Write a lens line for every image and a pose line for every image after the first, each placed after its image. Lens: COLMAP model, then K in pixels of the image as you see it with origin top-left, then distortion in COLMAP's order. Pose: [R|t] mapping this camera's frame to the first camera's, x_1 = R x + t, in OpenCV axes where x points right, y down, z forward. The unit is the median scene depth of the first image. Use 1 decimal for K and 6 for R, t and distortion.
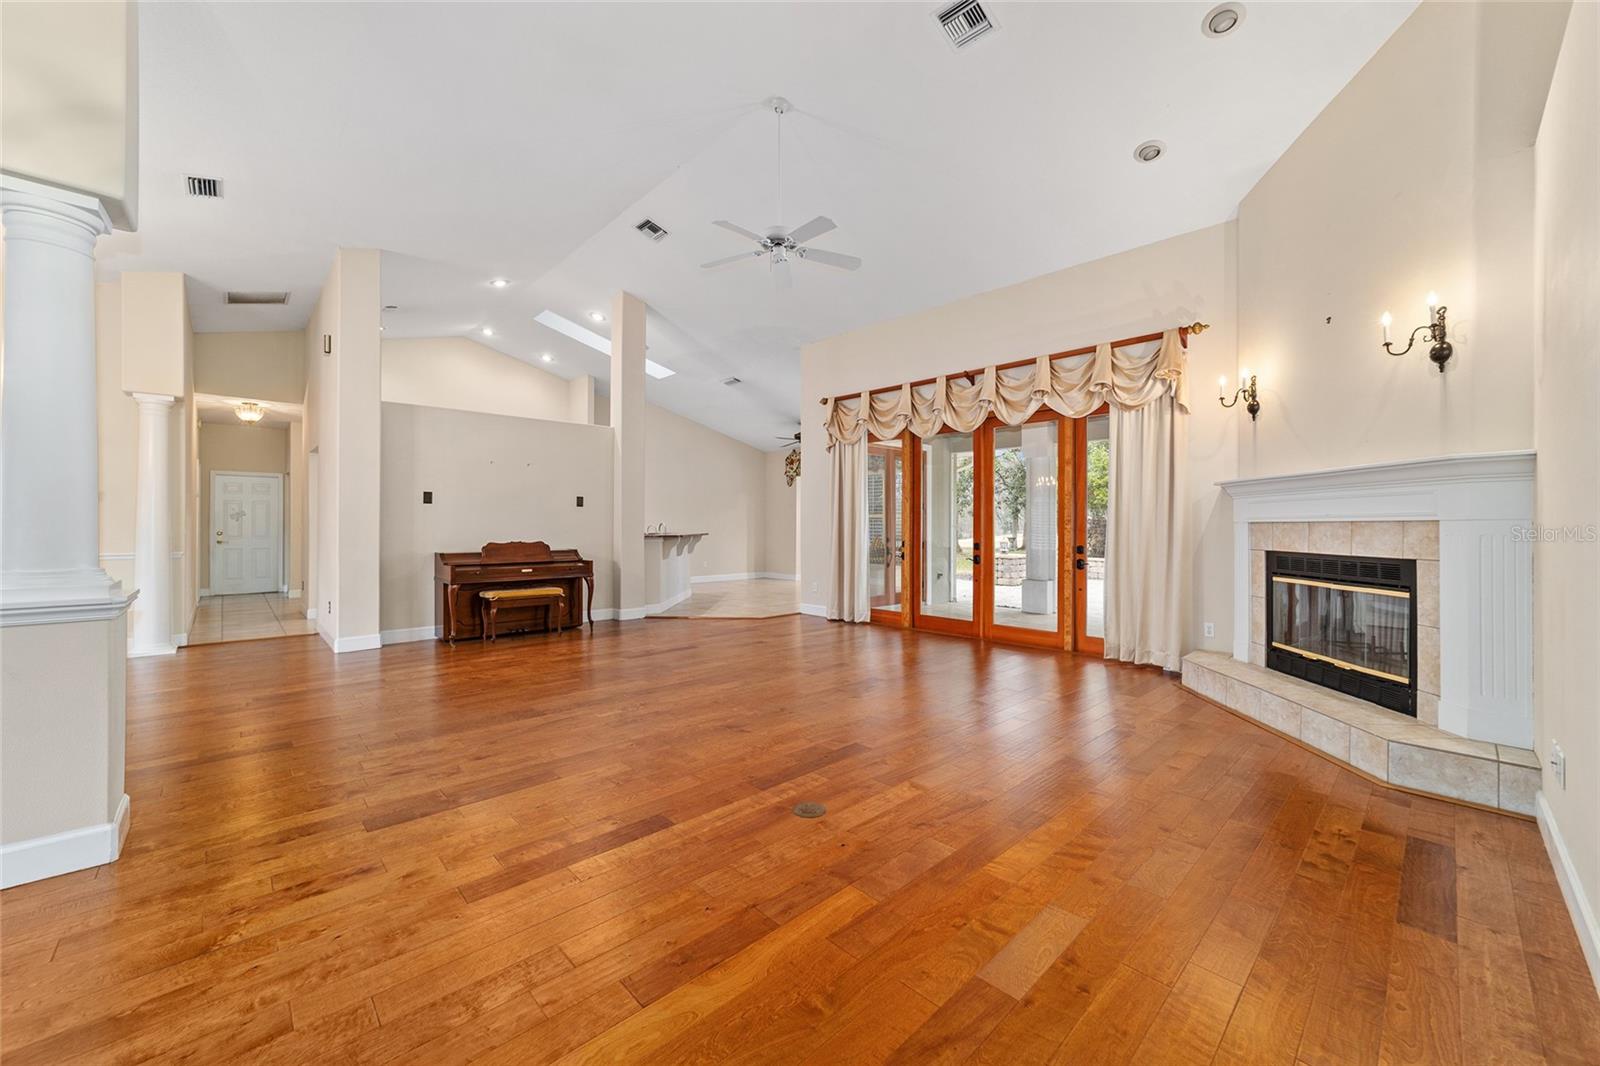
lens RADIAL K [[614.5, 0, 800.2], [0, 614.5, 524.6], [0, 0, 1]] dist [-0.016923, 0.007637]
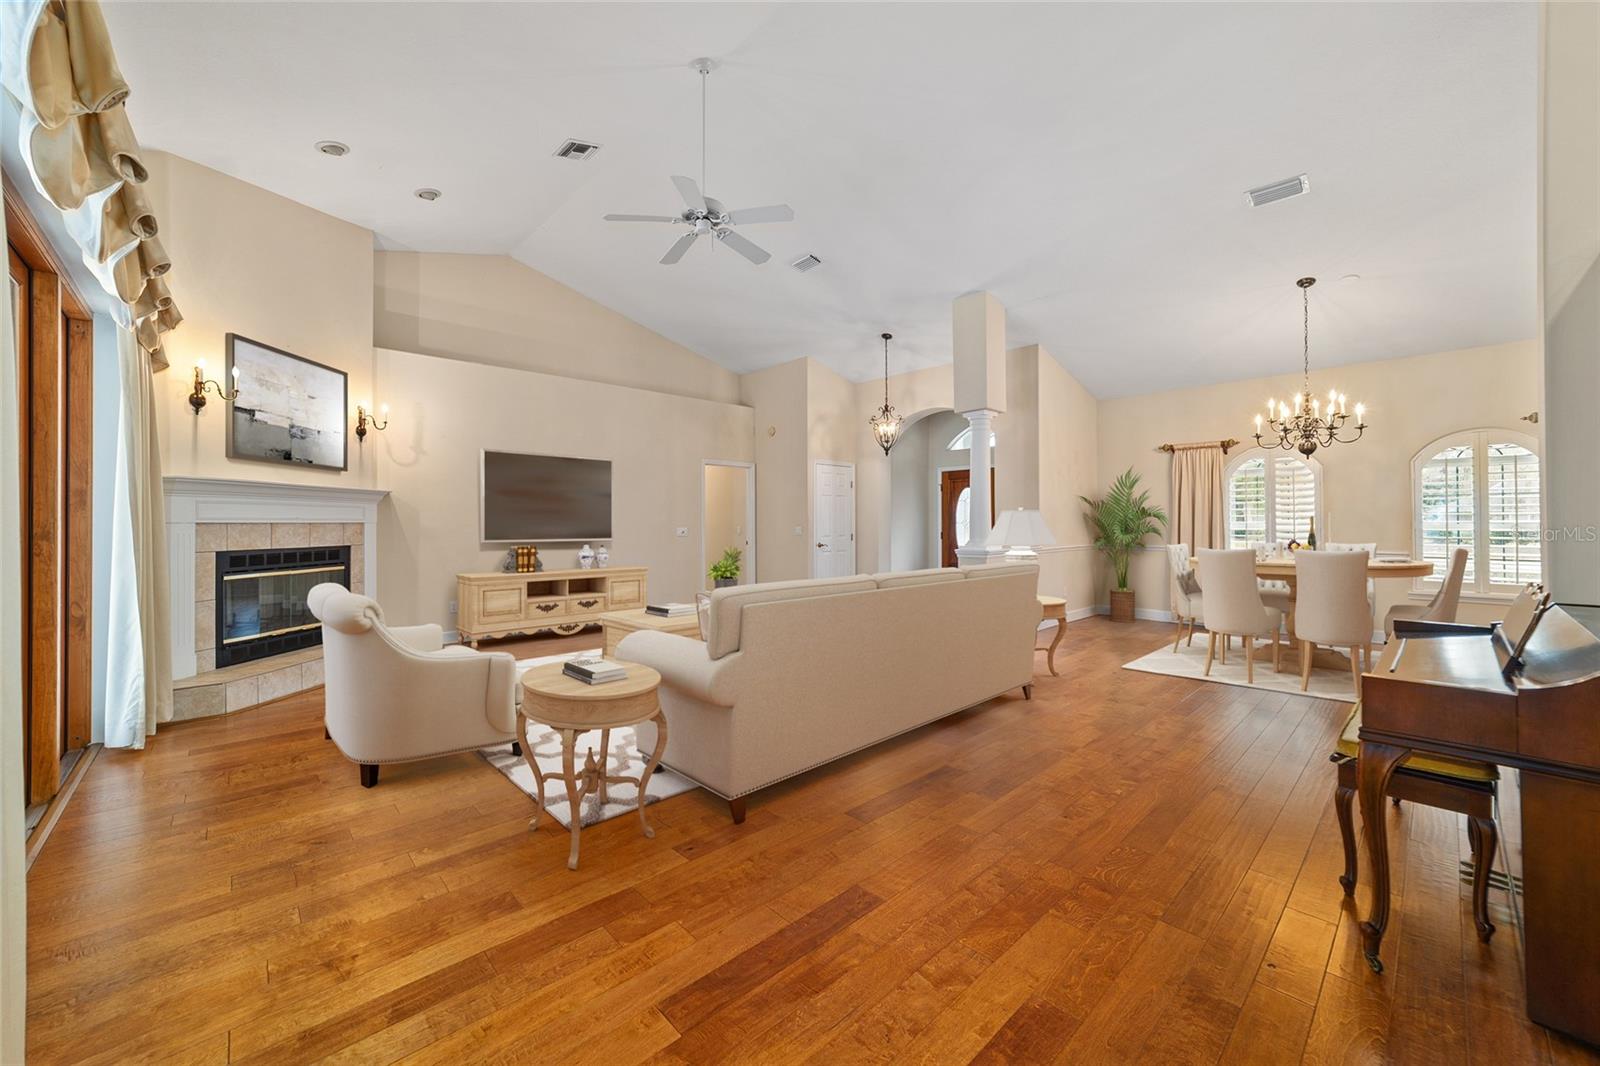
lens RADIAL K [[614.5, 0, 798.1], [0, 614.5, 522.0], [0, 0, 1]] dist [-0.016923, 0.007637]
pose [[-0.999998, 0.000711, -0.002024, -0.136794], [0.000716, 0.999996, -0.002620, -0.001504], [0.002022, -0.002621, -0.999995, 1.497762]]
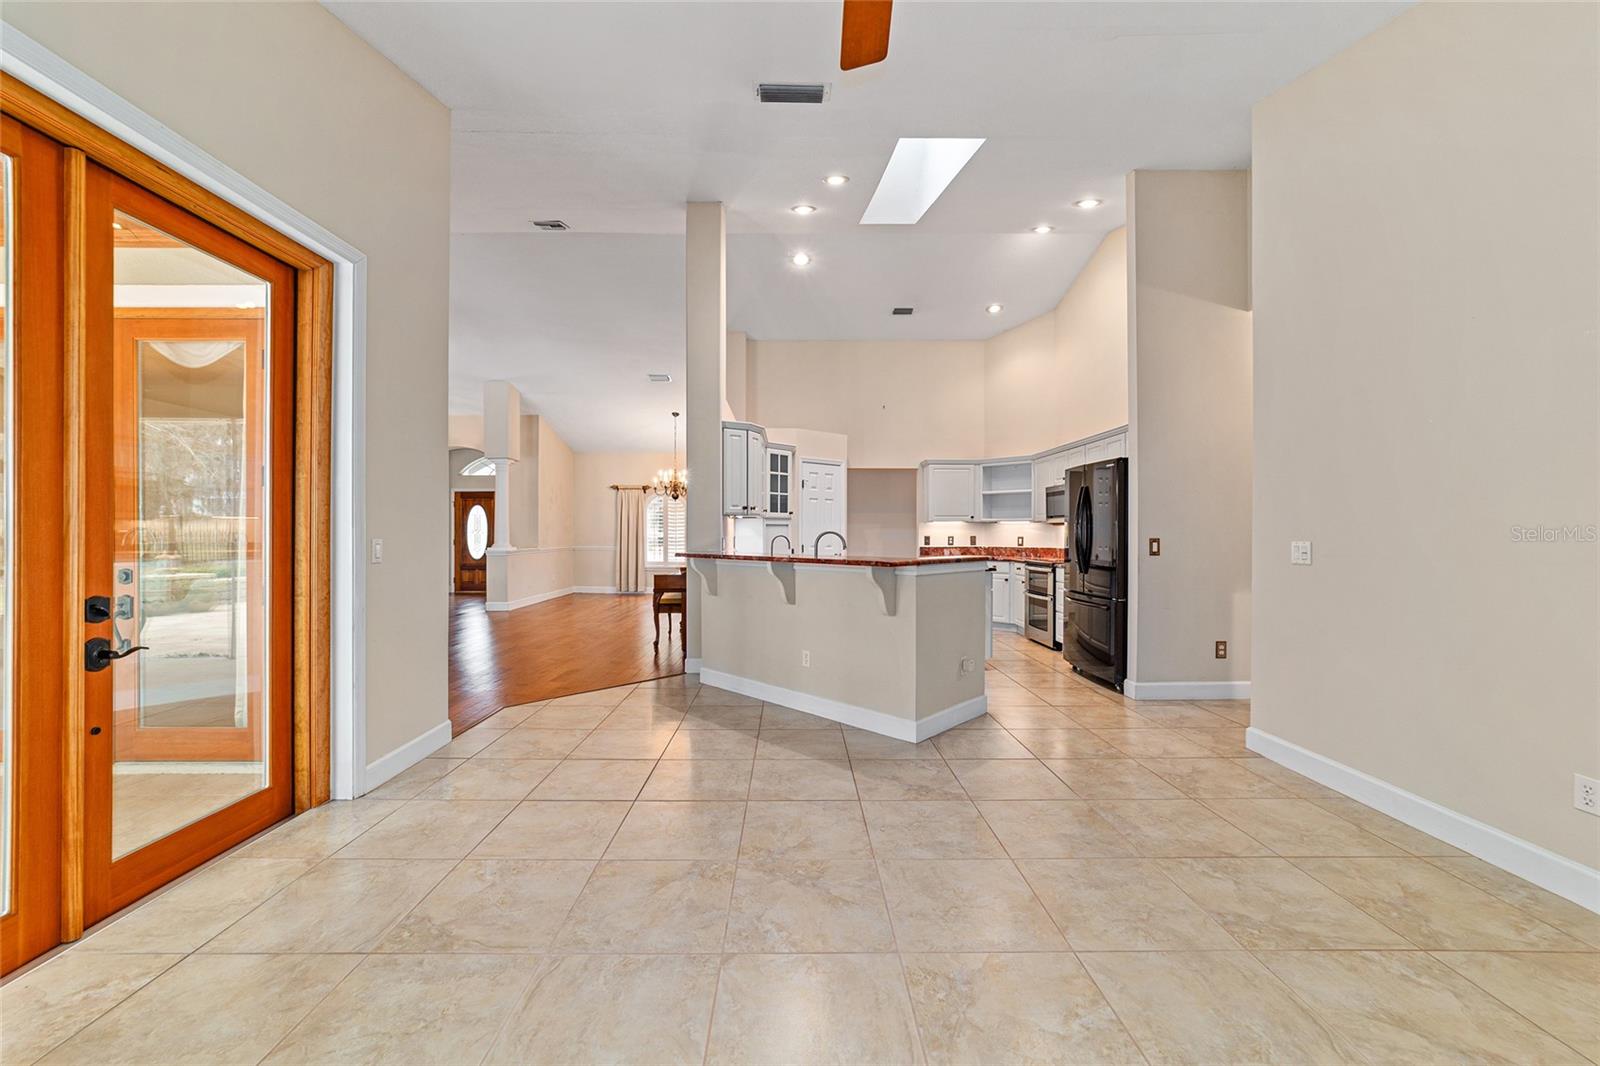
lens RADIAL K [[614.5, 0, 797.9], [0, 614.5, 533.7], [0, 0, 1]] dist [-0.016923, 0.007637]
pose [[-0.679266, 0.001201, -0.733891, 0.213788], [-0.000658, 0.999997, 0.002245, -0.004561], [0.733892, 0.002008, -0.679264, 2.123718]]
